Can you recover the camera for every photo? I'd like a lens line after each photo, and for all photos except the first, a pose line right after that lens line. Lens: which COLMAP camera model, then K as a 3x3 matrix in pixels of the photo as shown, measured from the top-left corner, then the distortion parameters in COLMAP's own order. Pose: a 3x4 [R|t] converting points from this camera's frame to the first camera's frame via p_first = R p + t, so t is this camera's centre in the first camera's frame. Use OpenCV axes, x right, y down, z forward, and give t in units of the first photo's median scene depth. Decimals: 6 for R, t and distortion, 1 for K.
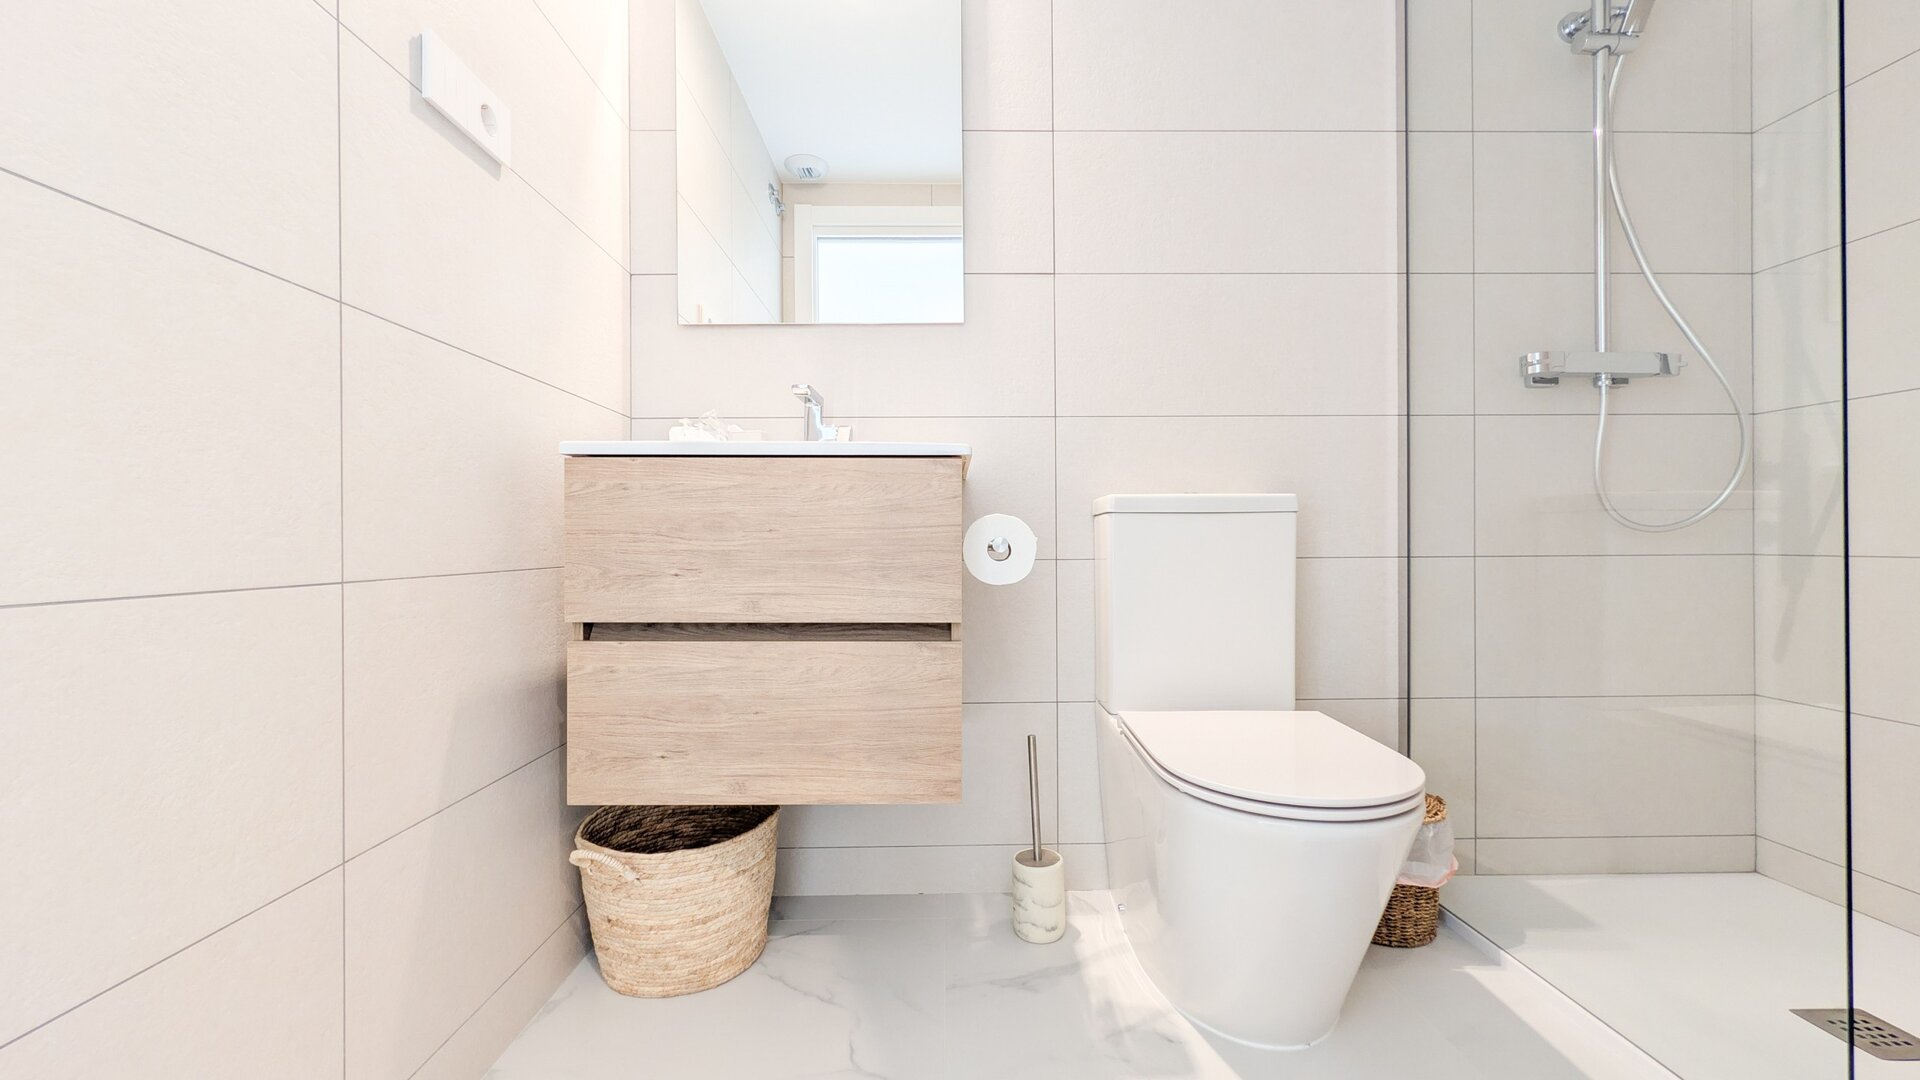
lens RADIAL K [[728.0, 0, 951.8], [0, 728.0, 533.9], [0, 0, 1]] dist [0.000834, 0.000235]
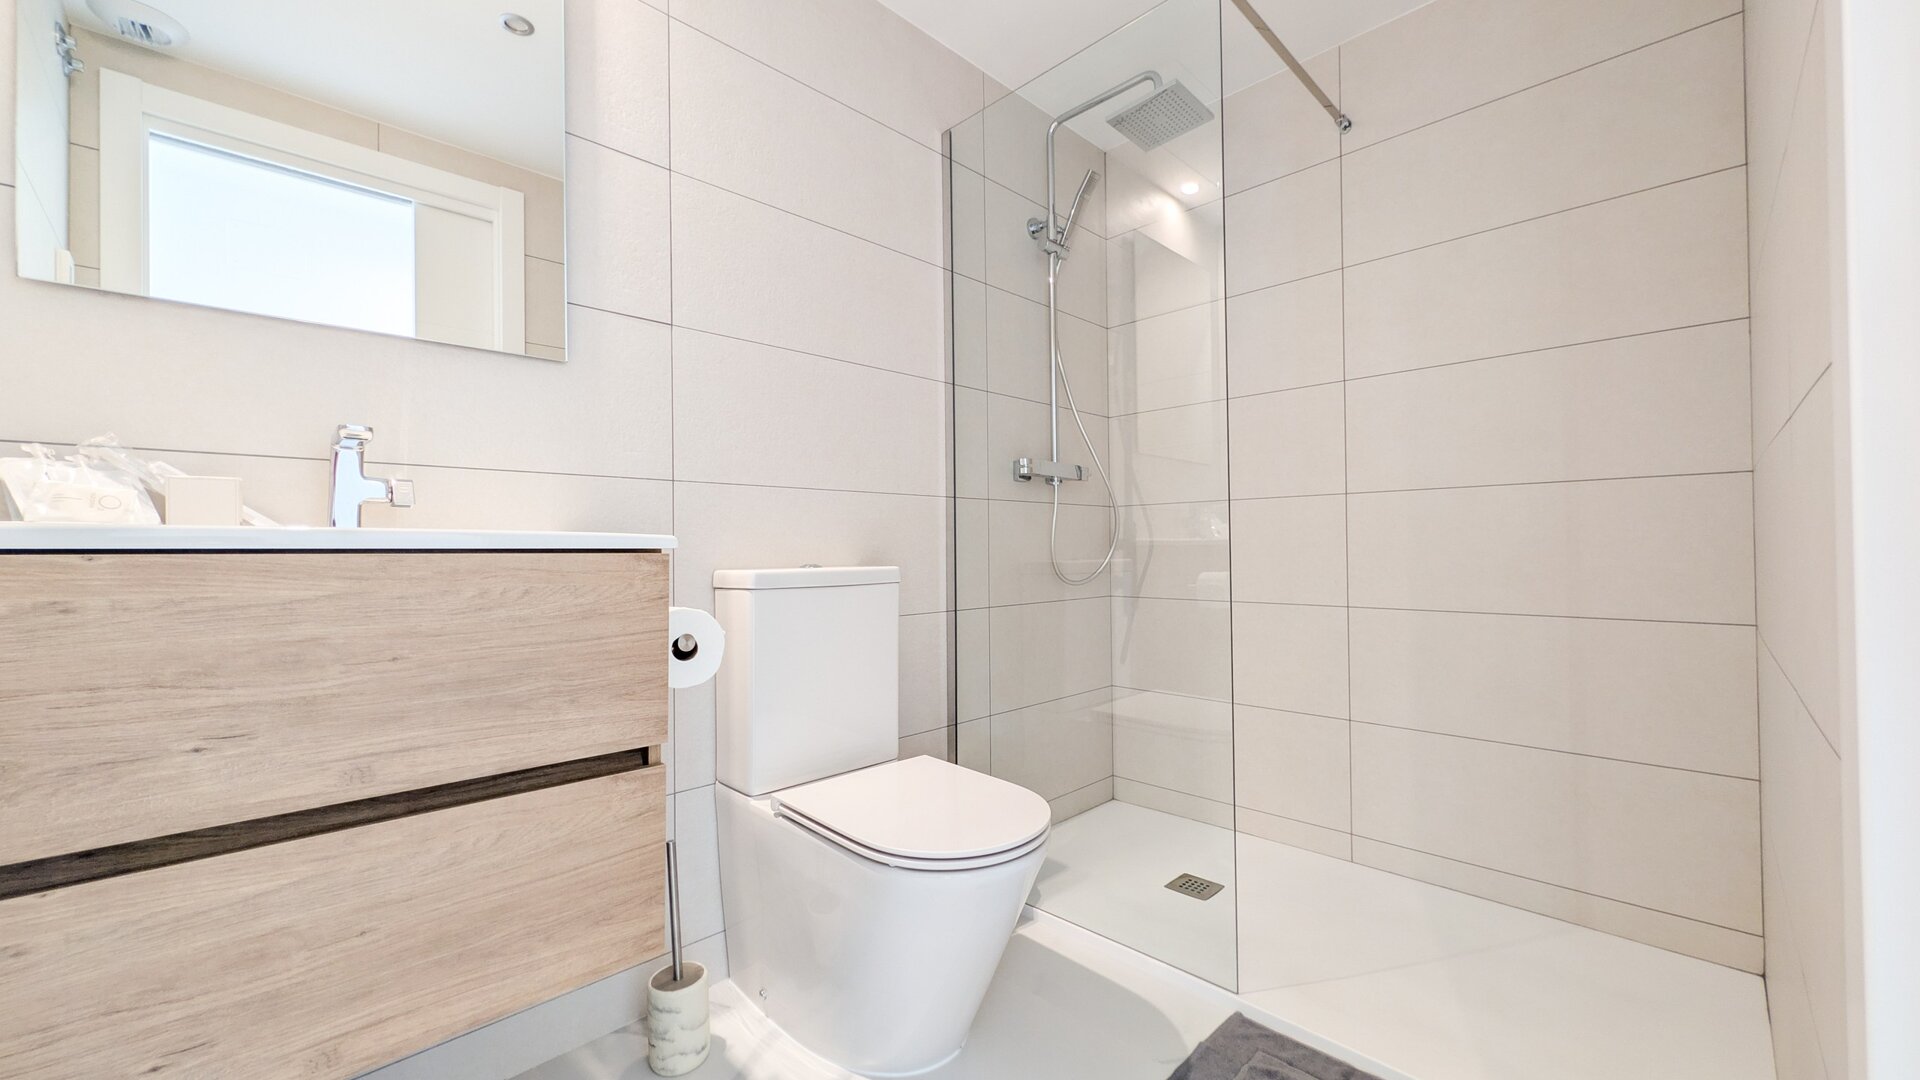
lens RADIAL K [[728.0, 0, 955.3], [0, 728.0, 539.0], [0, 0, 1]] dist [0.000834, 0.000235]
pose [[0.727107, 0.010076, 0.686451, -0.305571], [0.002030, 0.999856, -0.016826, -0.095636], [-0.686522, 0.013628, 0.726982, 0.120807]]
